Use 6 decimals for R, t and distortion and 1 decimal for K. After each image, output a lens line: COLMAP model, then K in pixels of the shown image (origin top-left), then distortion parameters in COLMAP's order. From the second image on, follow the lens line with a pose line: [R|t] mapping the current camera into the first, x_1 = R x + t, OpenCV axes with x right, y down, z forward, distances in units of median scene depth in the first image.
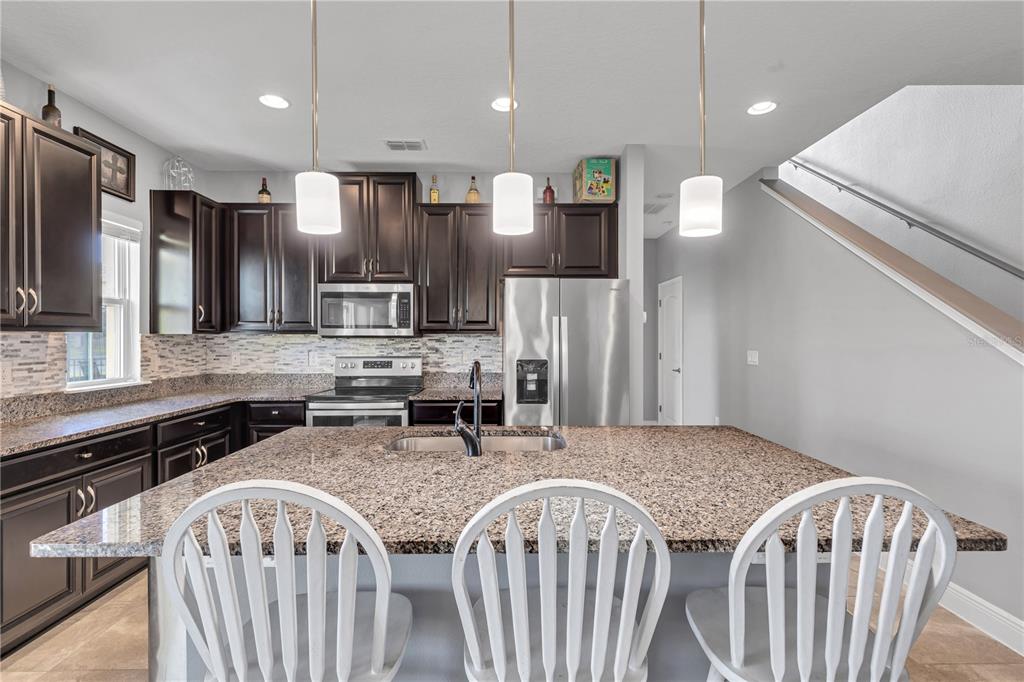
lens RADIAL K [[470.0, 0, 512.0], [0, 470.0, 339.0], [0, 0, 1]] dist [0.007657, -0.001515]
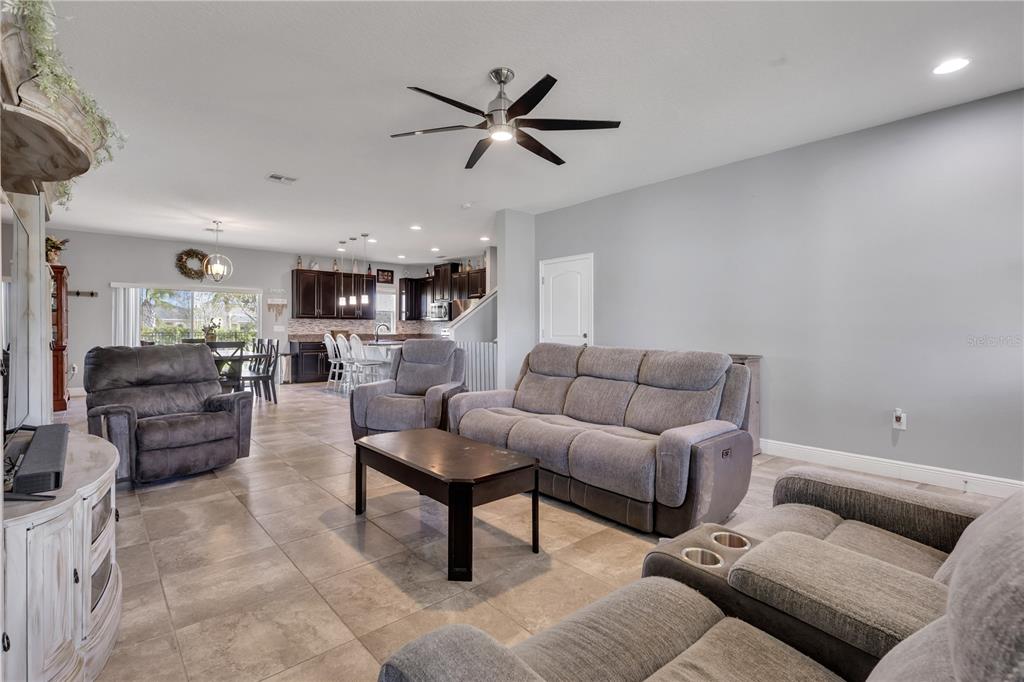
lens RADIAL K [[470.0, 0, 509.2], [0, 470.0, 334.7], [0, 0, 1]] dist [0.007657, -0.001515]
pose [[0.647129, 0.013438, -0.762262, 2.394763], [-0.006532, 0.999906, 0.012082, 0.047706], [0.762352, -0.002840, 0.647156, -0.621979]]
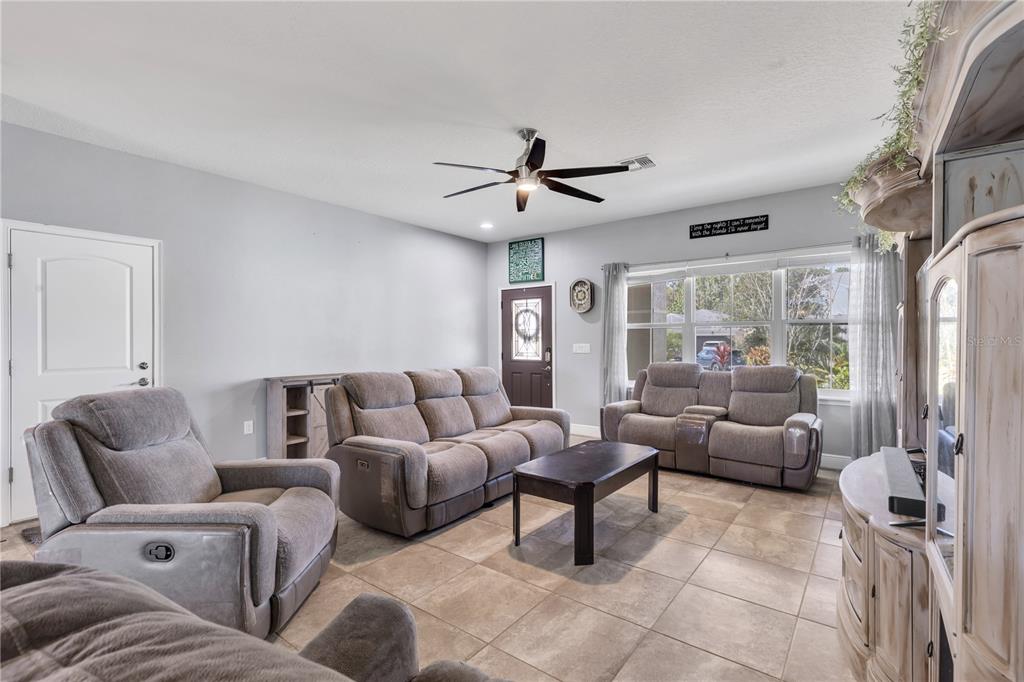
lens RADIAL K [[470.0, 0, 516.9], [0, 470.0, 344.7], [0, 0, 1]] dist [0.007657, -0.001515]
pose [[0.617882, -0.005076, 0.786255, 0.945602], [0.004739, 0.999985, 0.002731, 0.022489], [-0.786257, 0.002038, 0.617896, -0.662700]]
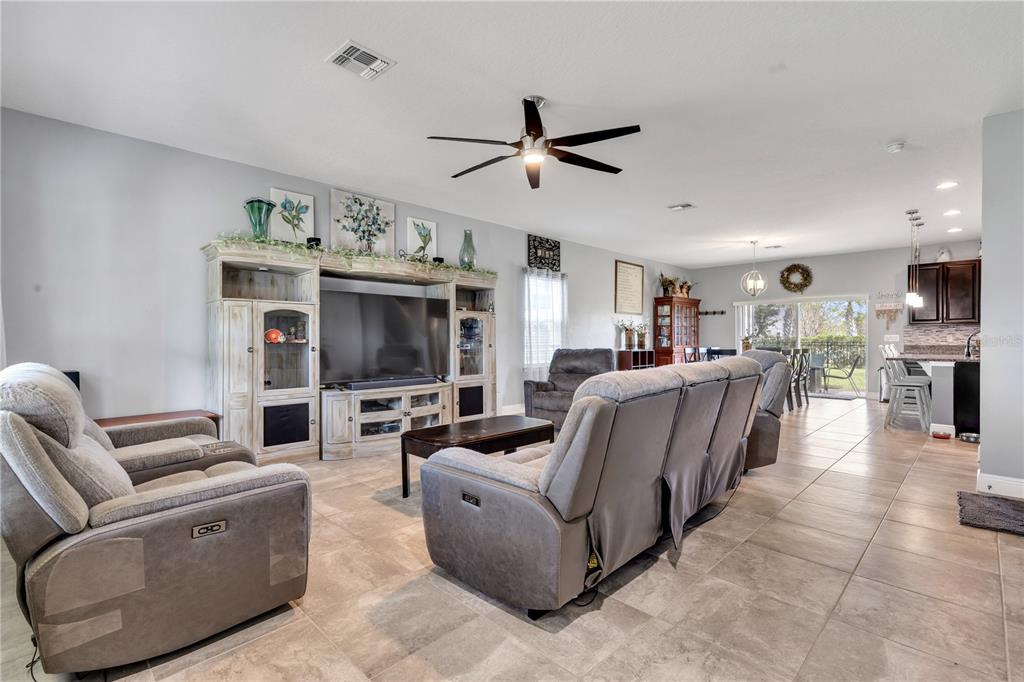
lens RADIAL K [[470.0, 0, 512.4], [0, 470.0, 342.1], [0, 0, 1]] dist [0.007657, -0.001515]
pose [[-0.715900, 0.007878, -0.698159, 2.409003], [0.000893, 0.999946, 0.010368, 0.047649], [0.698202, 0.006799, -0.715868, 0.565782]]
